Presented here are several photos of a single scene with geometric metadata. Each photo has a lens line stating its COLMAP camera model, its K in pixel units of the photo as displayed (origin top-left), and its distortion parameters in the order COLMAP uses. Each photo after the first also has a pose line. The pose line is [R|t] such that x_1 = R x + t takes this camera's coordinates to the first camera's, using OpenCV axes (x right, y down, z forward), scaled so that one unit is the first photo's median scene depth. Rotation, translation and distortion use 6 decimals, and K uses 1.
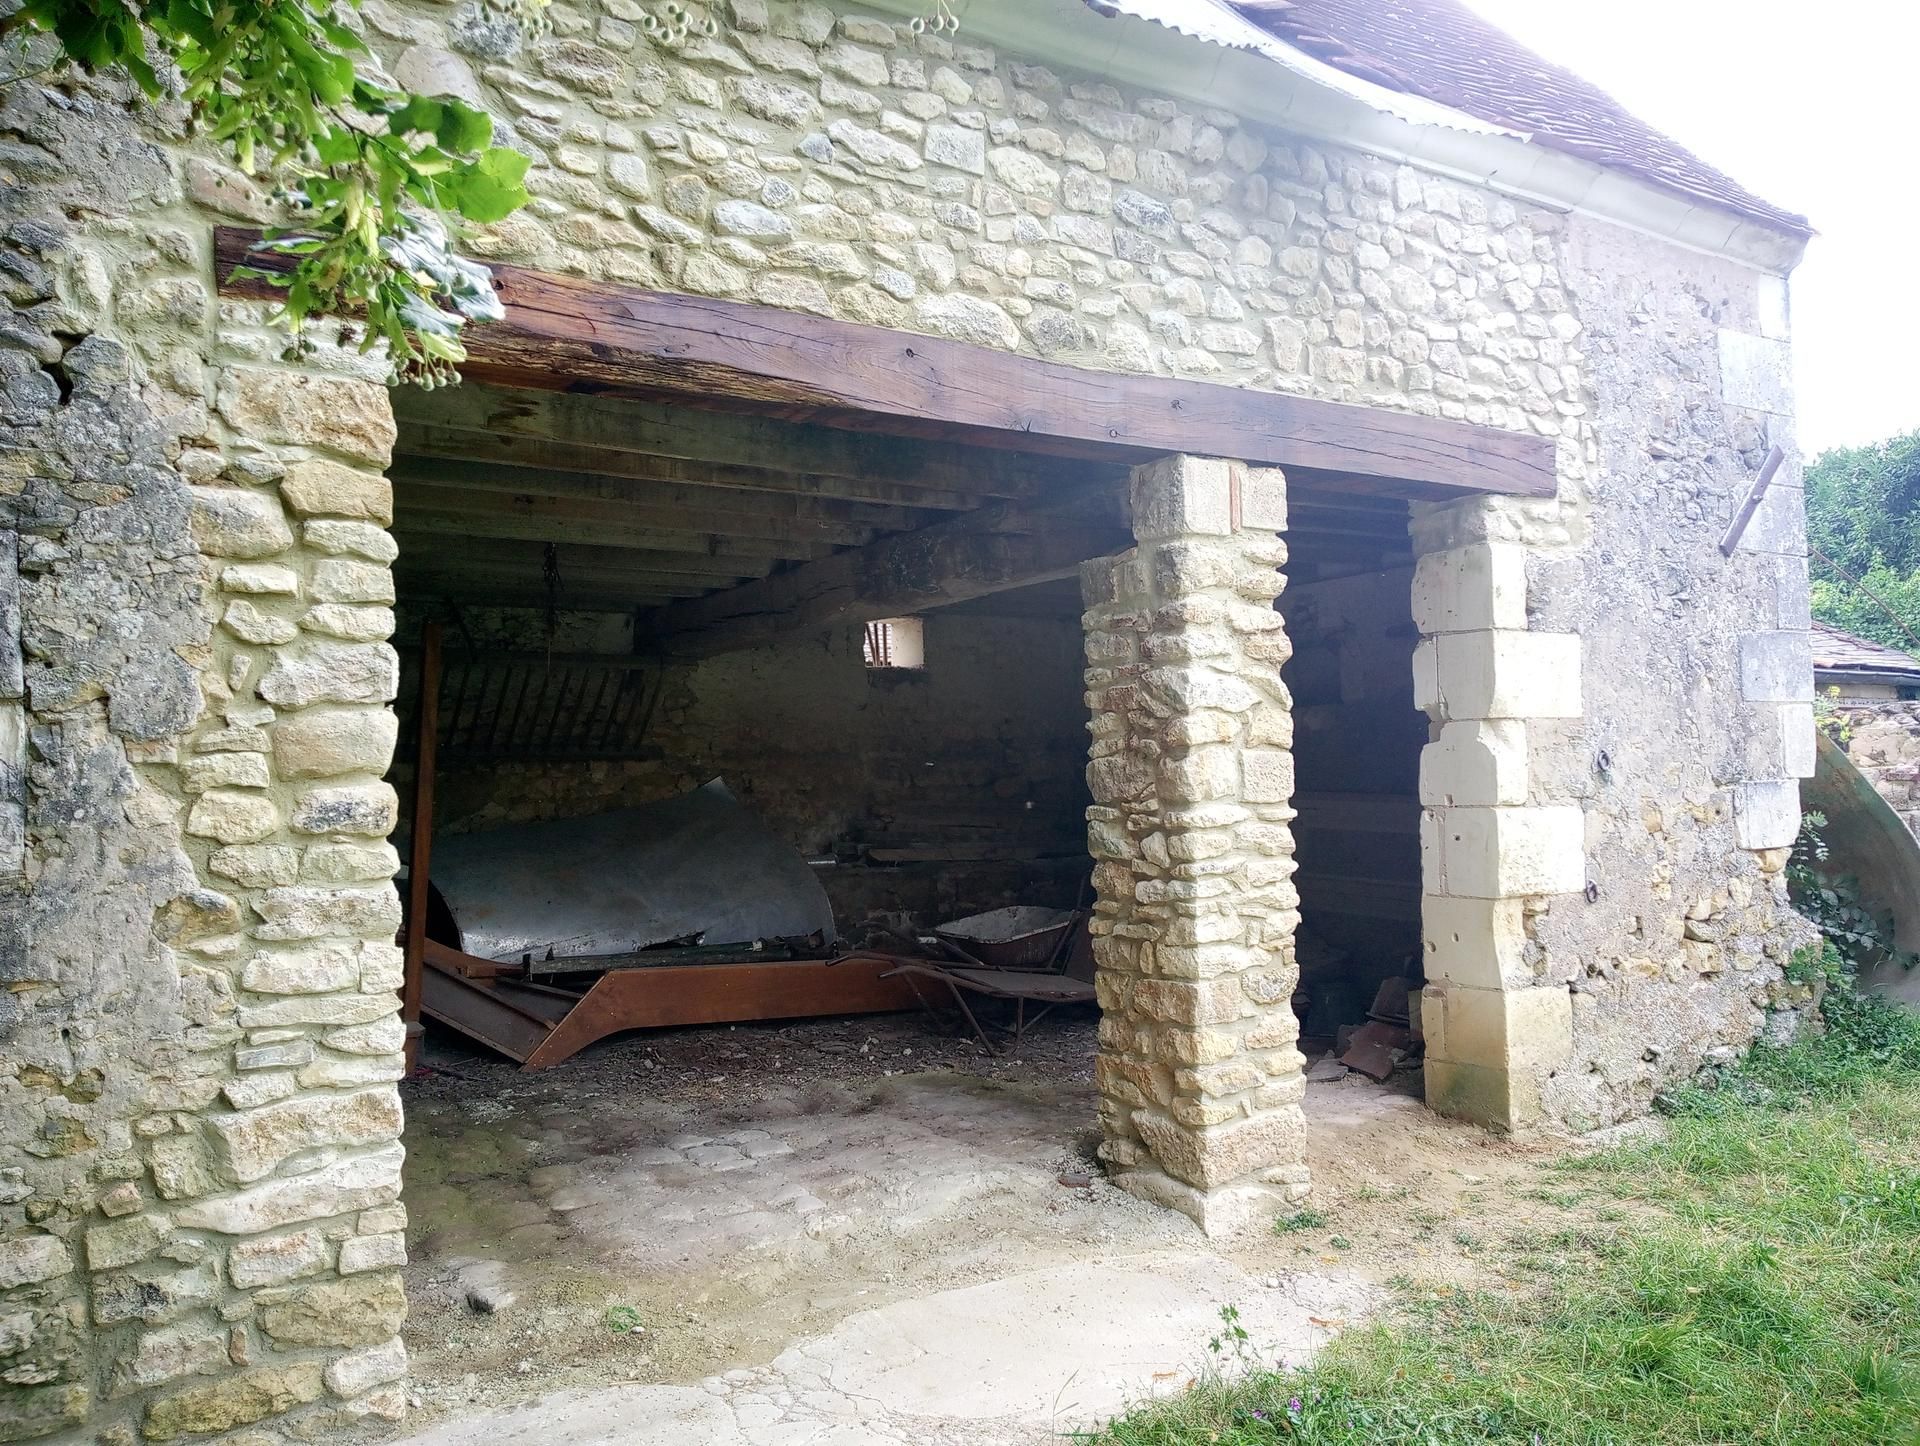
lens RADIAL K [[1498.9, 0, 1030.9], [0, 1498.9, 744.9], [0, 0, 1]] dist [0.024975, -0.047317]
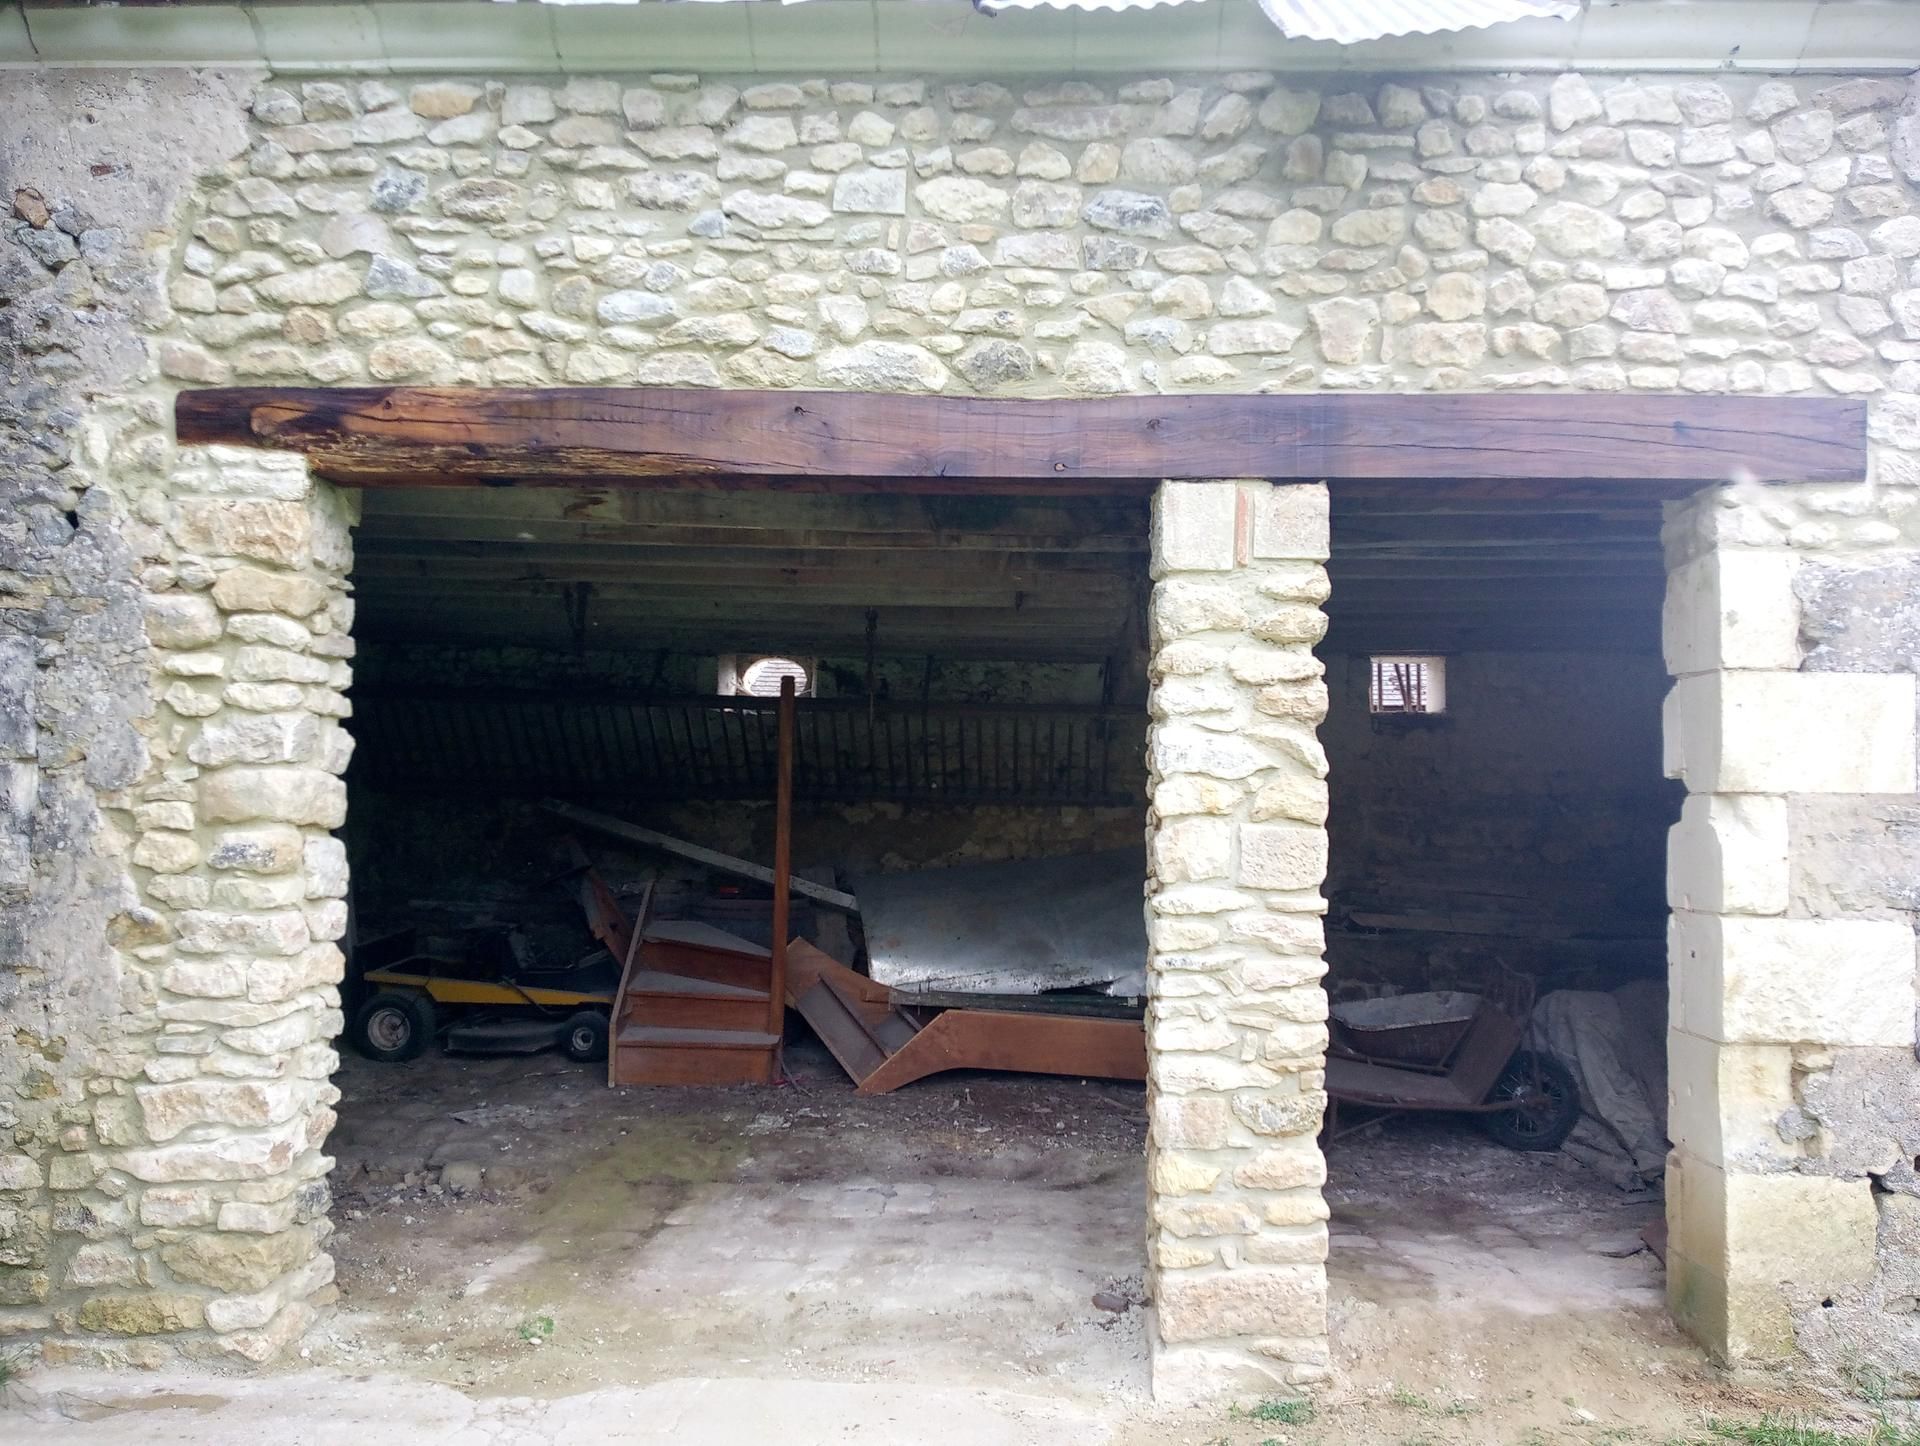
lens RADIAL K [[1498.9, 0, 996.1], [0, 1498.9, 742.3], [0, 0, 1]] dist [0.024975, -0.047317]
pose [[0.818190, 0.006904, -0.574906, 0.520653], [-0.021842, 0.999579, -0.019081, -0.024180], [0.574532, 0.028169, 0.817997, 0.240997]]
